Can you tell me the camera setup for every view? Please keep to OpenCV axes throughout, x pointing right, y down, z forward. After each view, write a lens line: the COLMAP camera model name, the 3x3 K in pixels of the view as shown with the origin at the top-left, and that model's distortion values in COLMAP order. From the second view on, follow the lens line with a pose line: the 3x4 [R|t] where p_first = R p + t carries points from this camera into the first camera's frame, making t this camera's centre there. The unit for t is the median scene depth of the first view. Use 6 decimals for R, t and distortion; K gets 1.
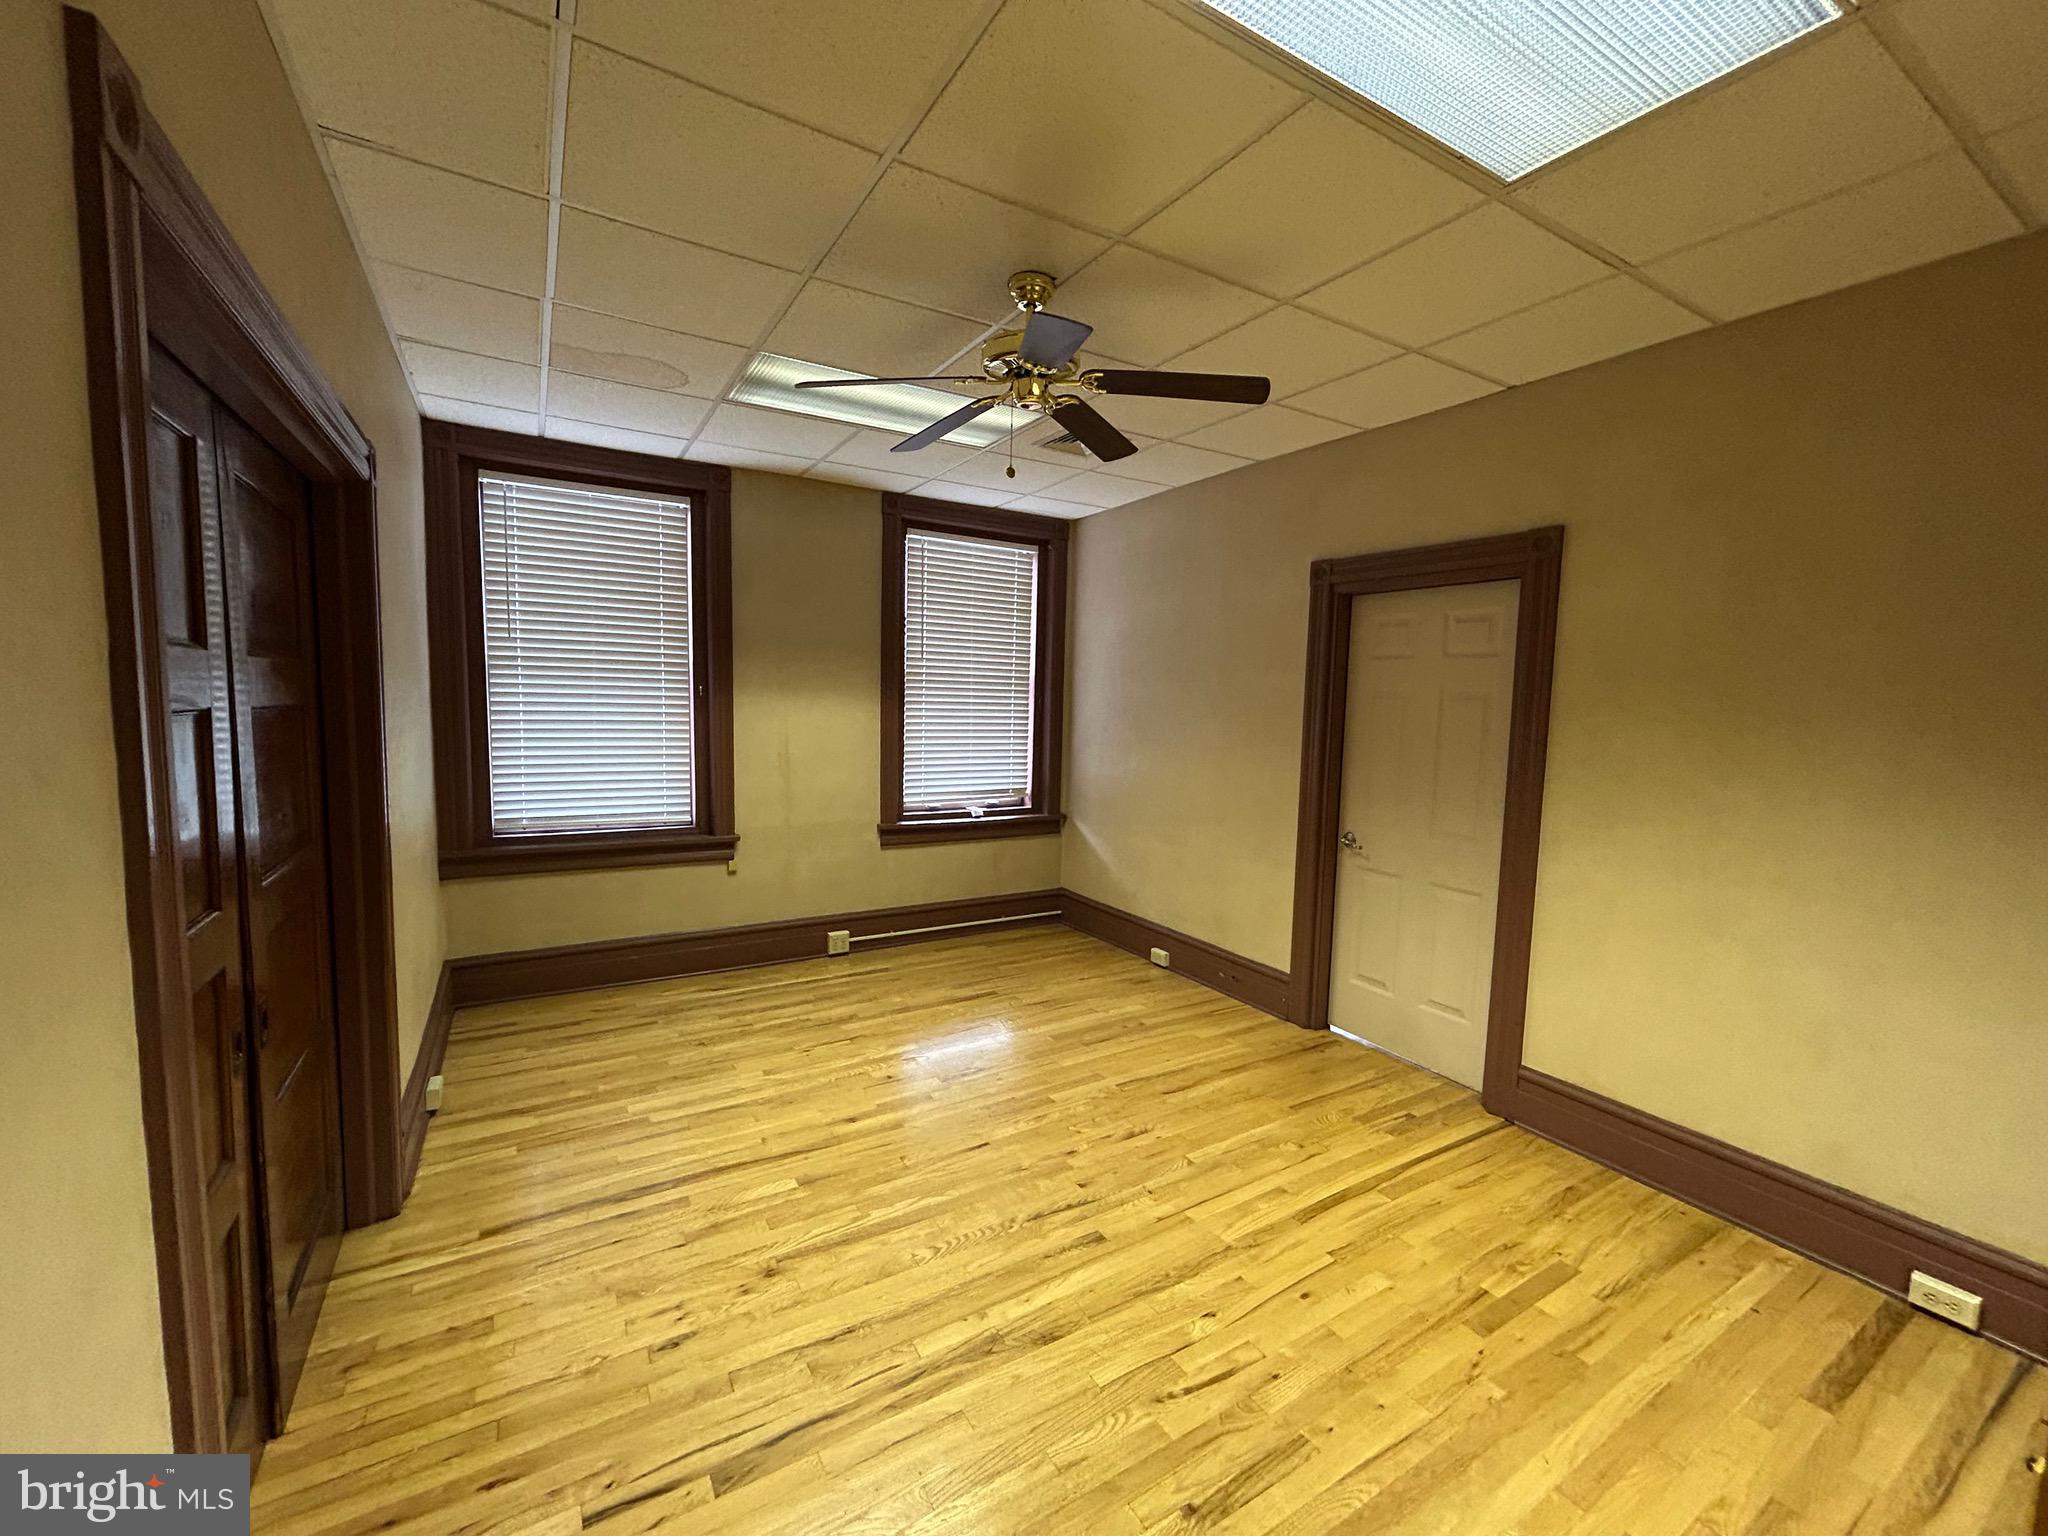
lens RADIAL K [[825.7, 0, 1021.7], [0, 825.7, 768.0], [0, 0, 1]] dist [-0.000353, -0.000137]
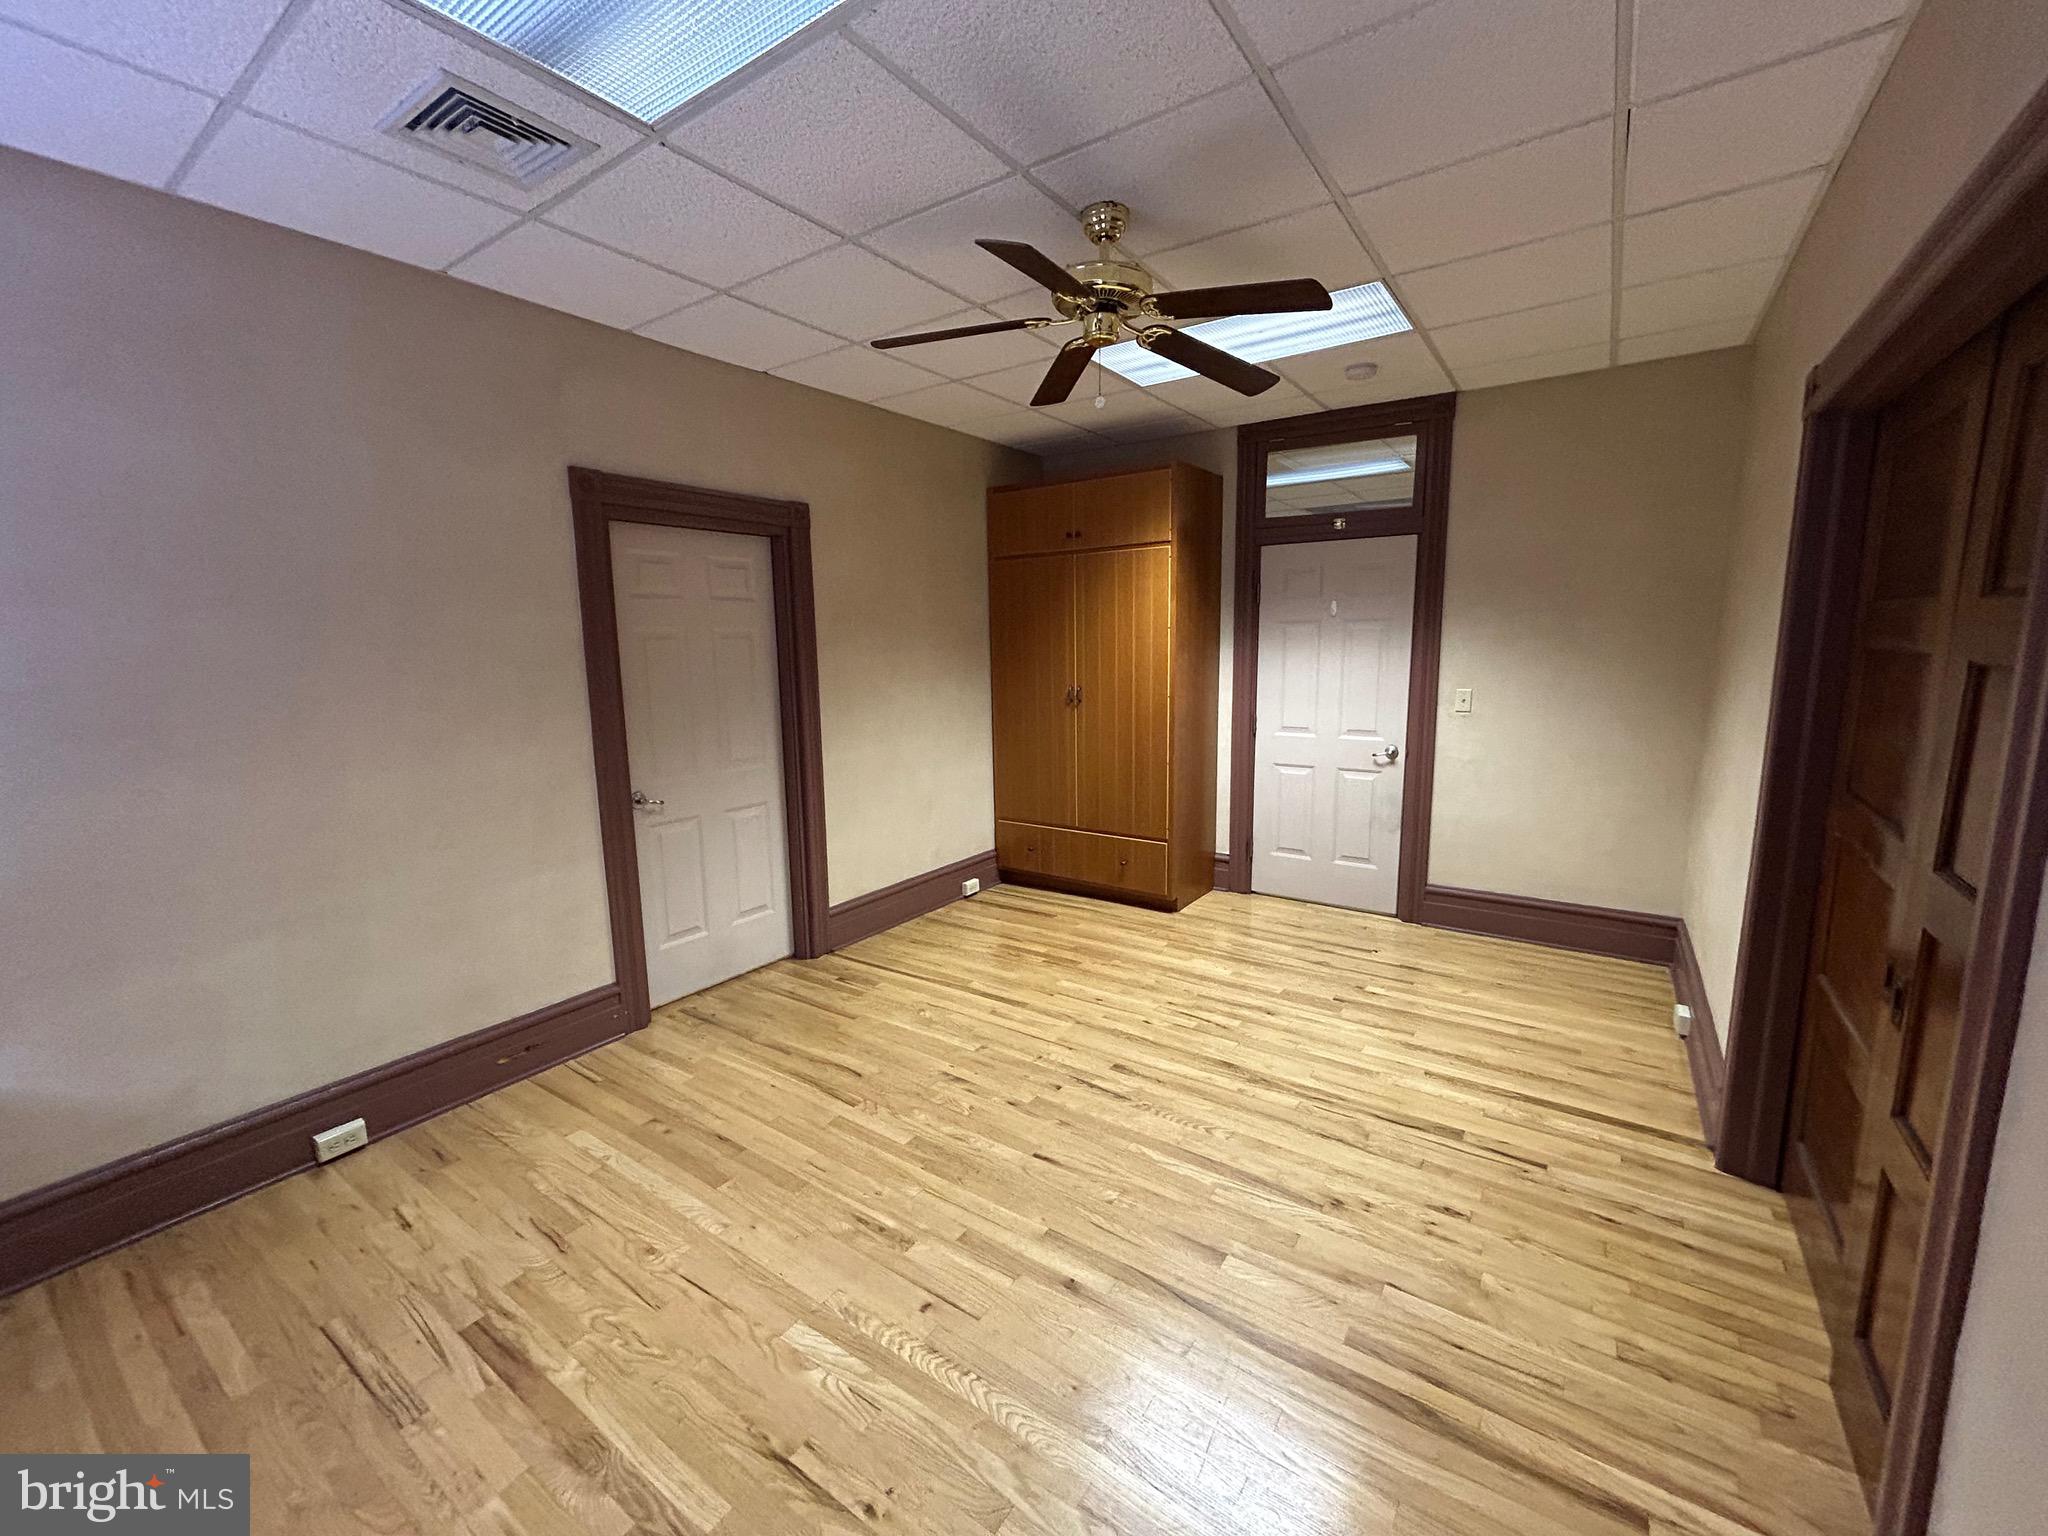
lens RADIAL K [[825.7, 0, 1021.7], [0, 825.7, 768.0], [0, 0, 1]] dist [-0.000353, -0.000137]
pose [[-0.410424, -0.157282, 0.898228, -0.848038], [0.087209, 0.973729, 0.210350, -0.146622], [-0.907715, 0.164666, -0.385926, 1.435589]]
